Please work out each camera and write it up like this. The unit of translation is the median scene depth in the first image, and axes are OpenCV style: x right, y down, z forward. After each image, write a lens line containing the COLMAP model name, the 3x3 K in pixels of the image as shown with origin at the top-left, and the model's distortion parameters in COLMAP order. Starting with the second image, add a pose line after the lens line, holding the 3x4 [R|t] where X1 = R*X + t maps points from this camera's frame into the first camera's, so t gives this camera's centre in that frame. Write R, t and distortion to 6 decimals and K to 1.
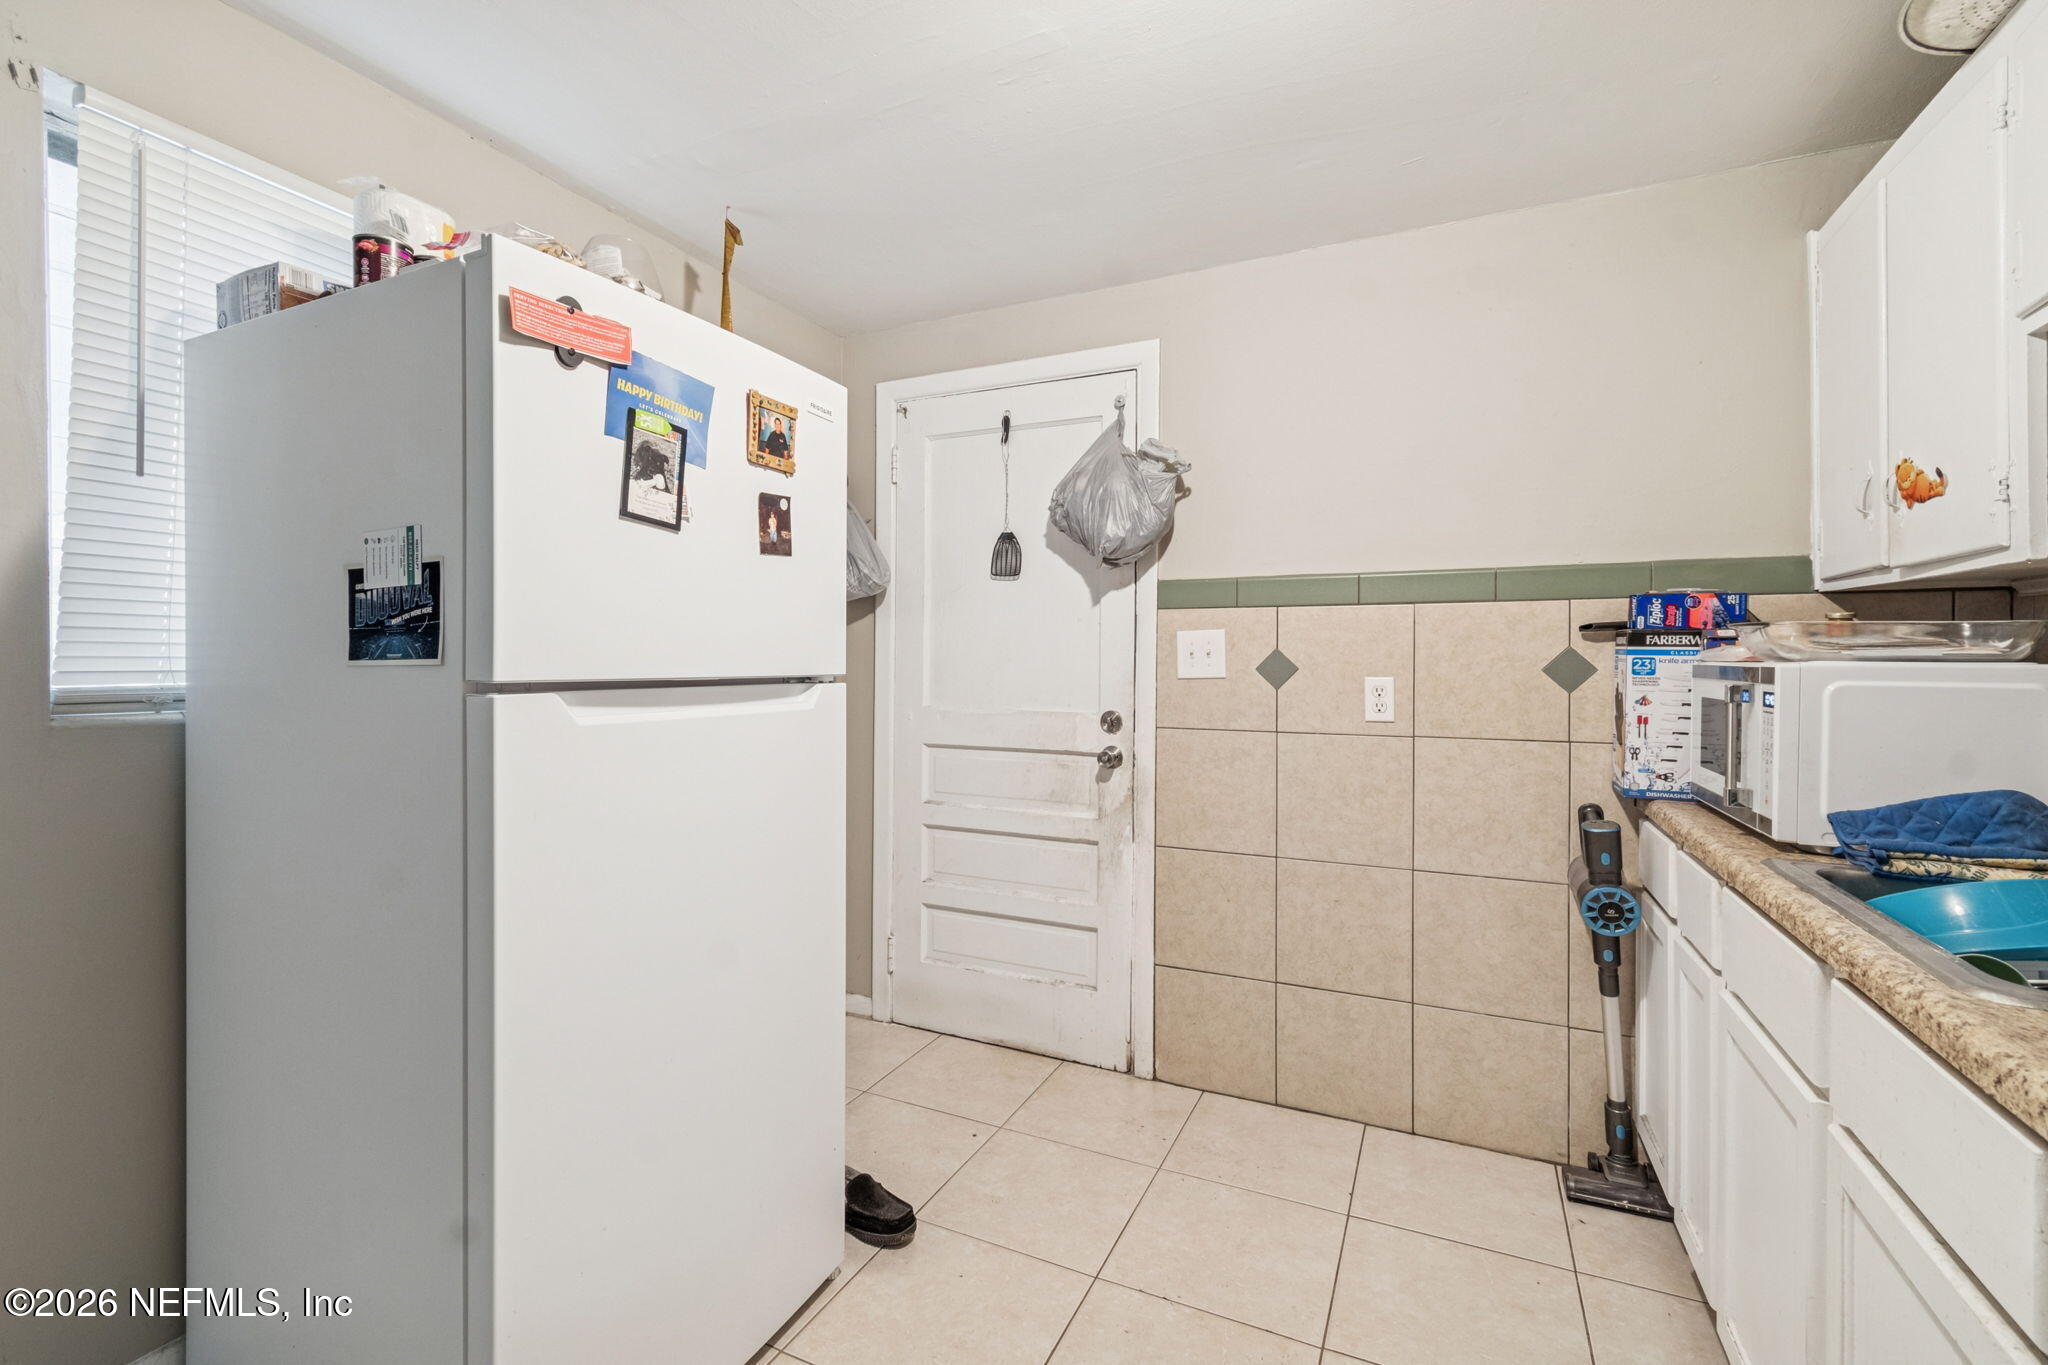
lens RADIAL K [[907.9, 0, 1015.7], [0, 907.9, 667.1], [0, 0, 1]] dist [0.004807, -0.000906]
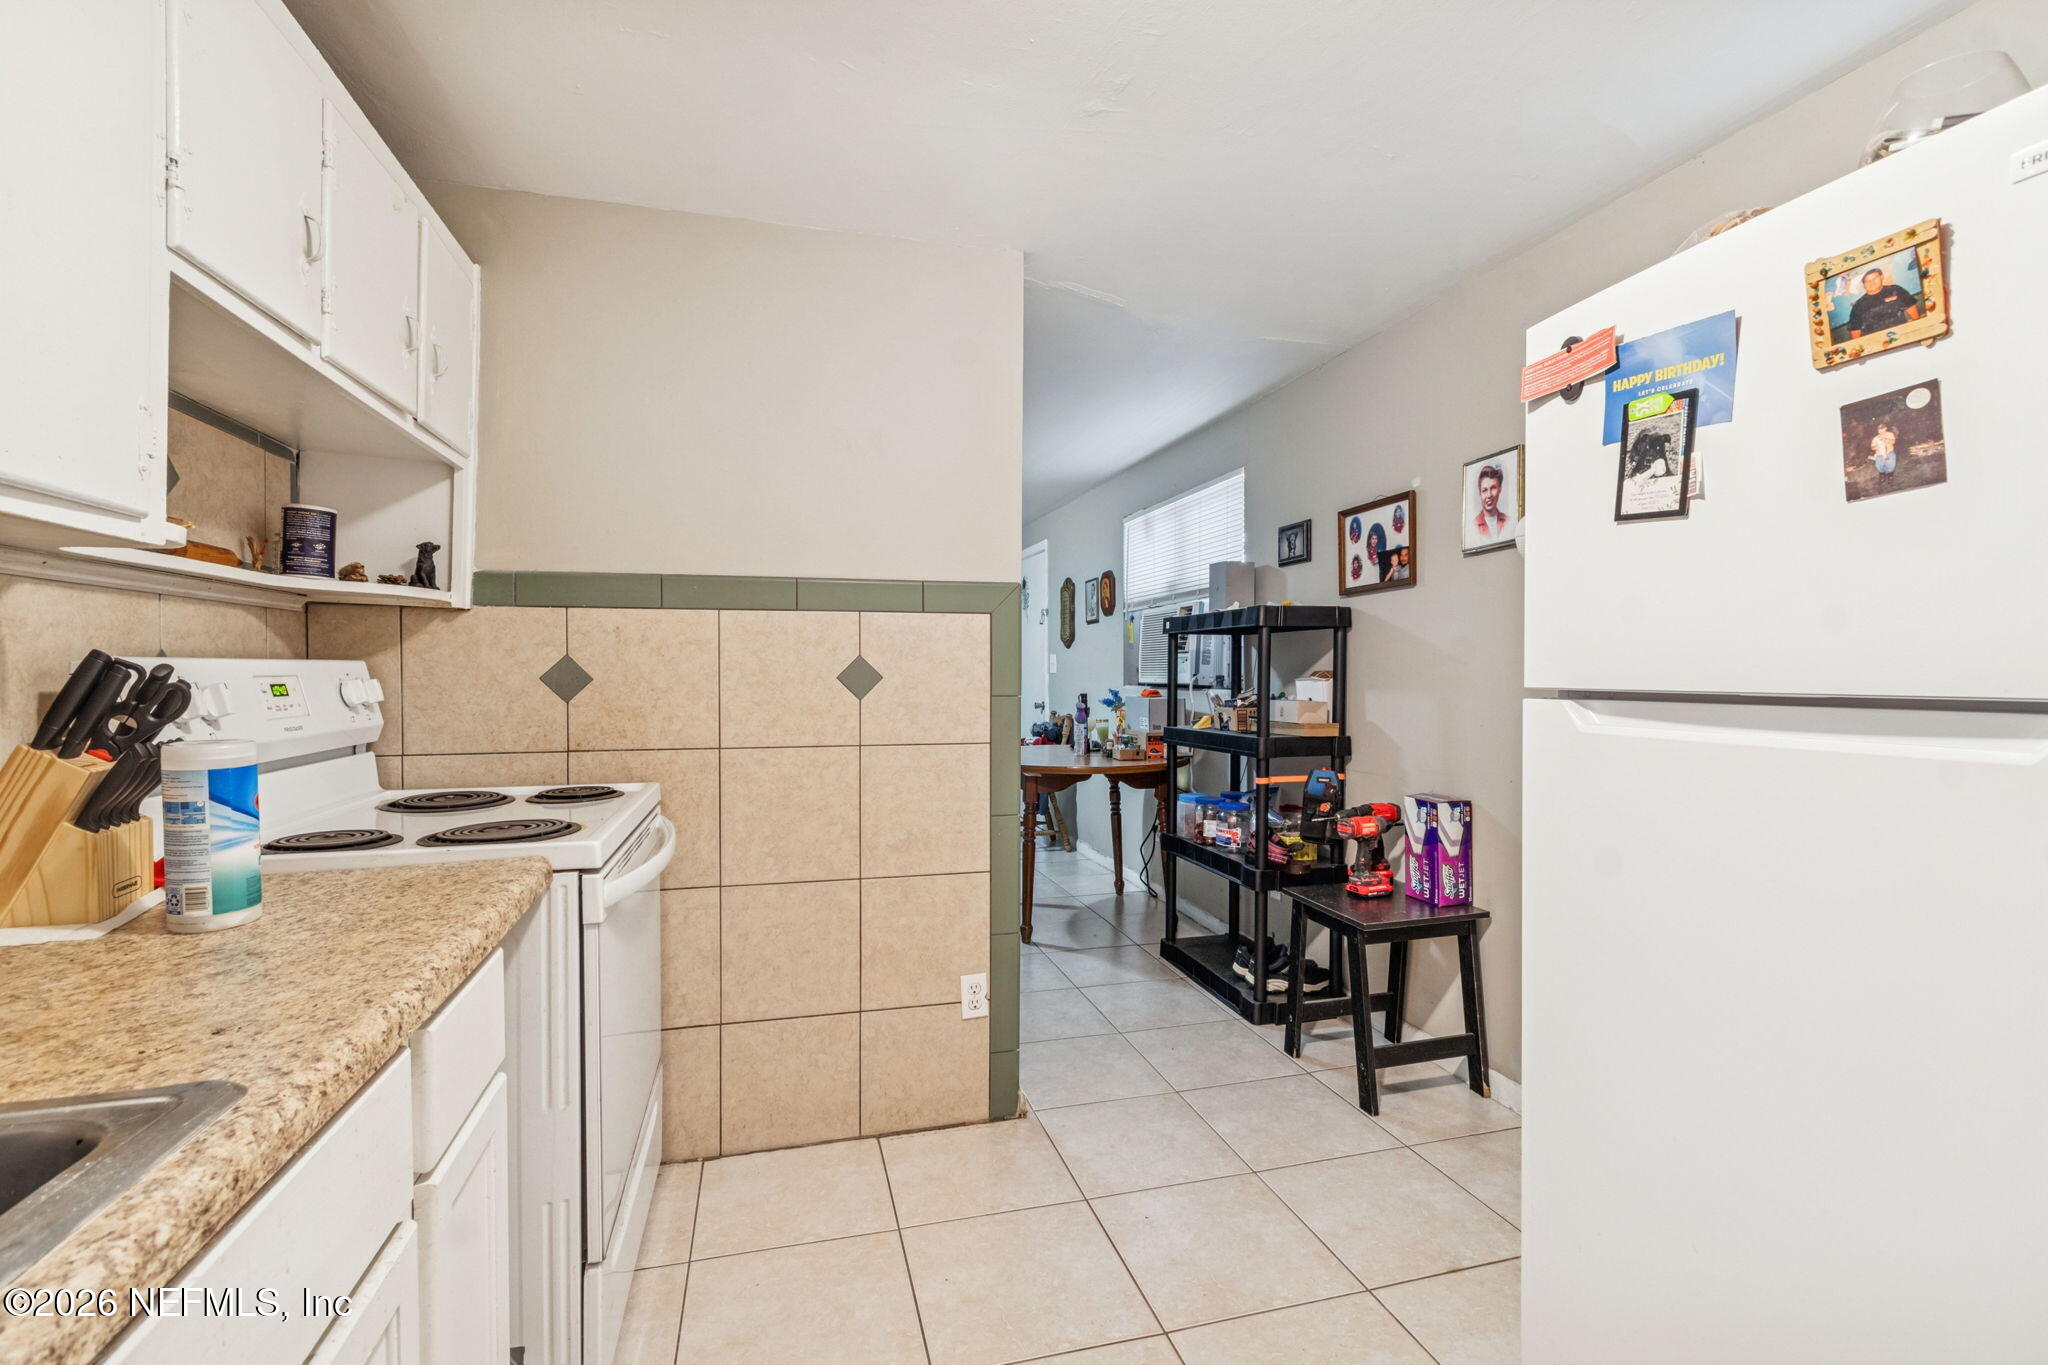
lens RADIAL K [[907.9, 0, 1029.0], [0, 907.9, 673.4], [0, 0, 1]] dist [0.004807, -0.000906]
pose [[-0.749835, 0.001460, -0.661623, 0.450731], [-0.004073, 0.999968, 0.006823, -0.005473], [0.661612, 0.007811, -0.749806, 0.872642]]
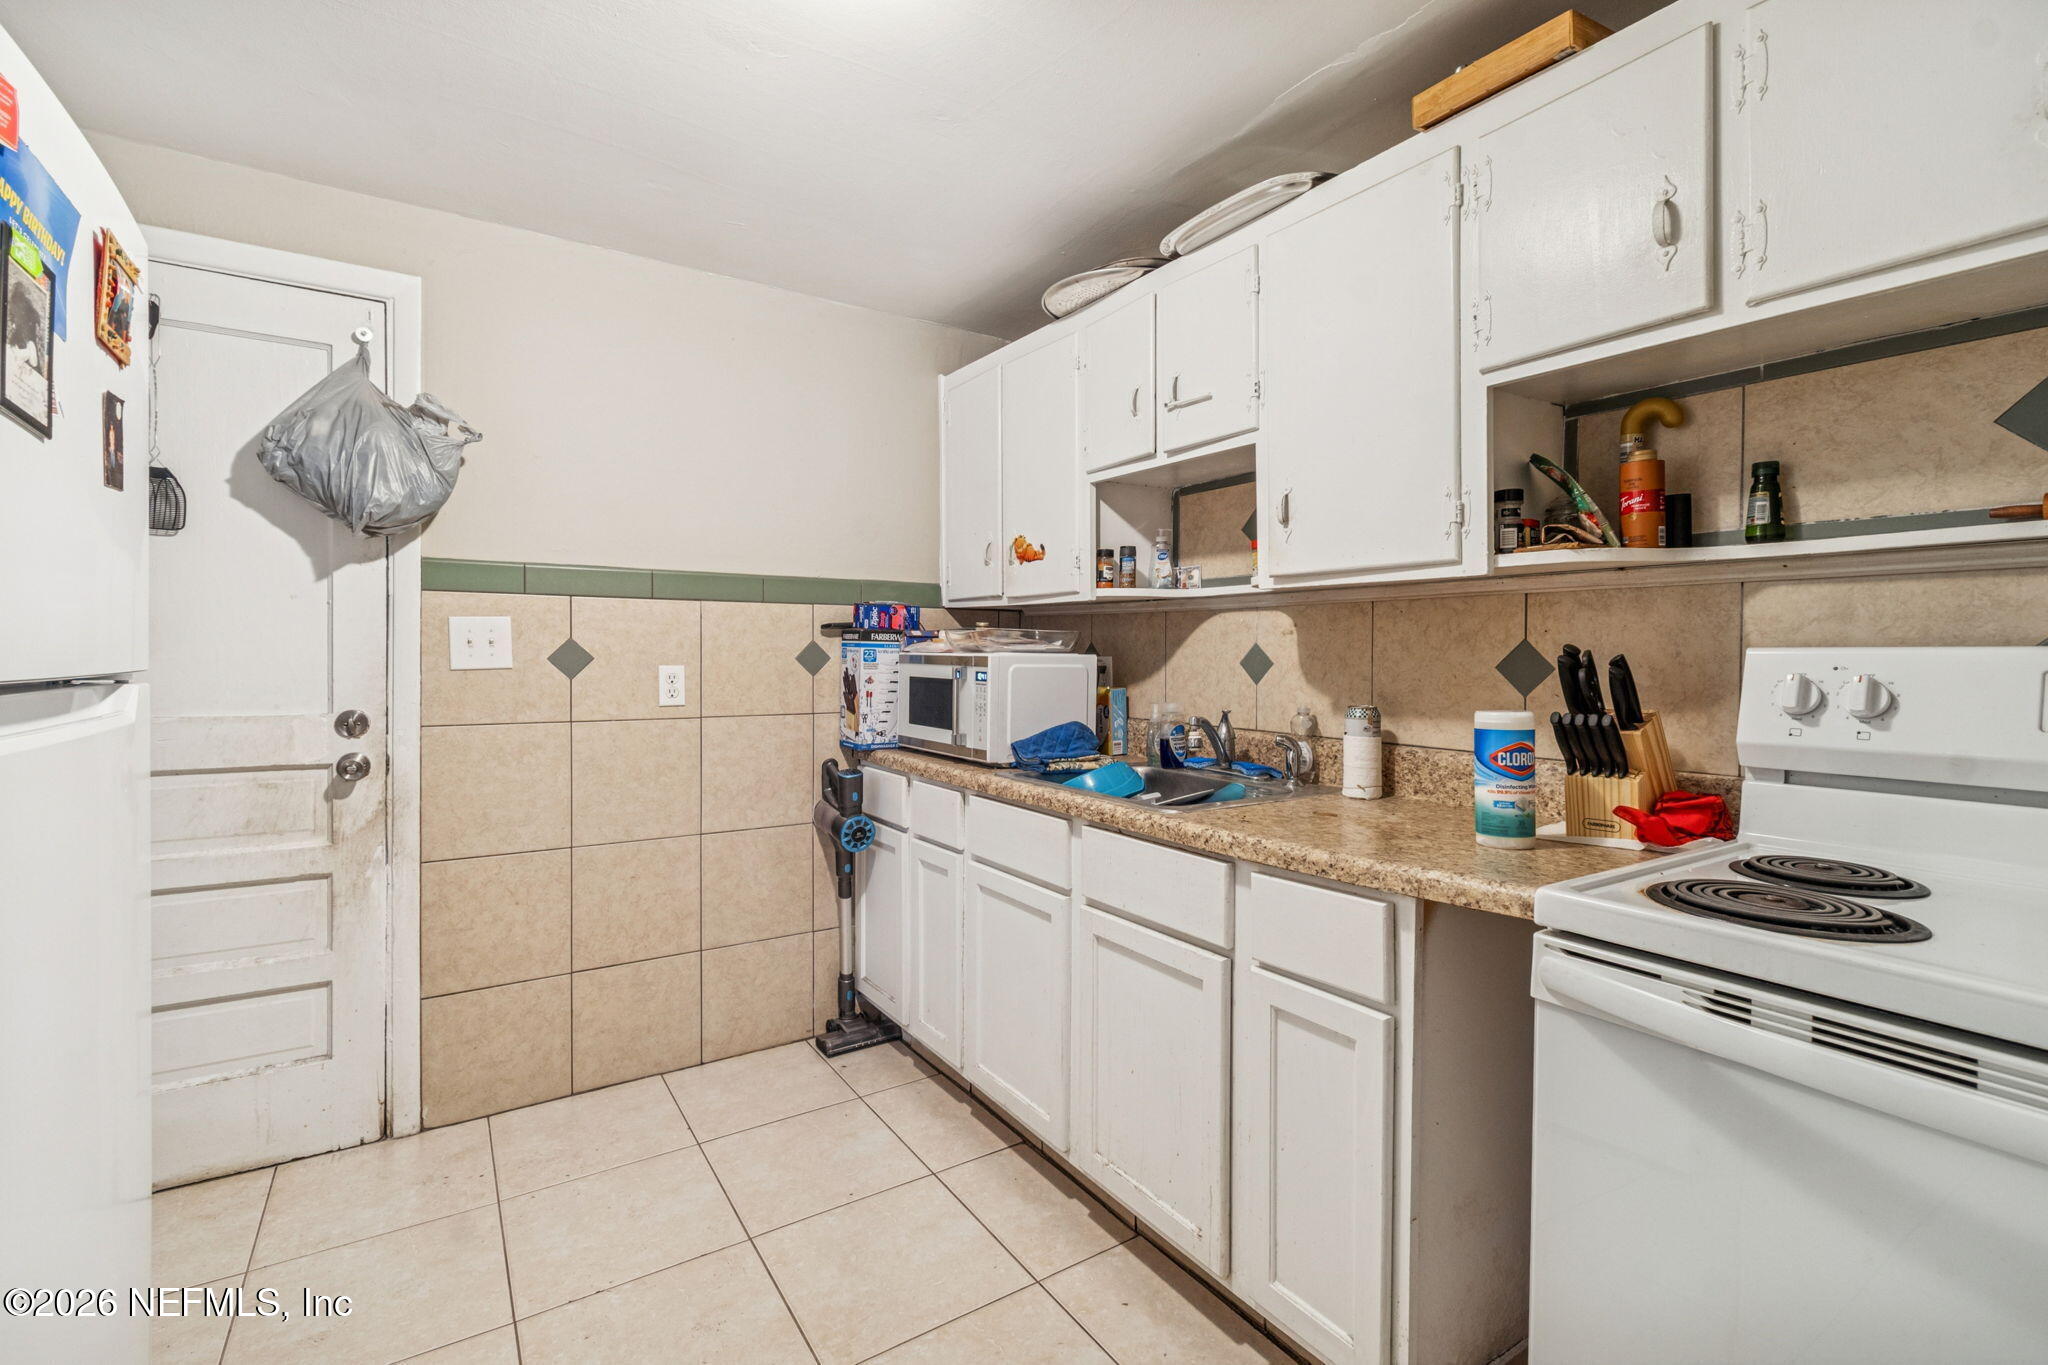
lens RADIAL K [[907.9, 0, 1008.2], [0, 907.9, 667.4], [0, 0, 1]] dist [0.004807, -0.000906]
pose [[0.523471, -0.013413, 0.851938, -0.395928], [0.001308, 0.999888, 0.014938, -0.003322], [-0.852042, -0.006706, 0.523430, 0.091207]]
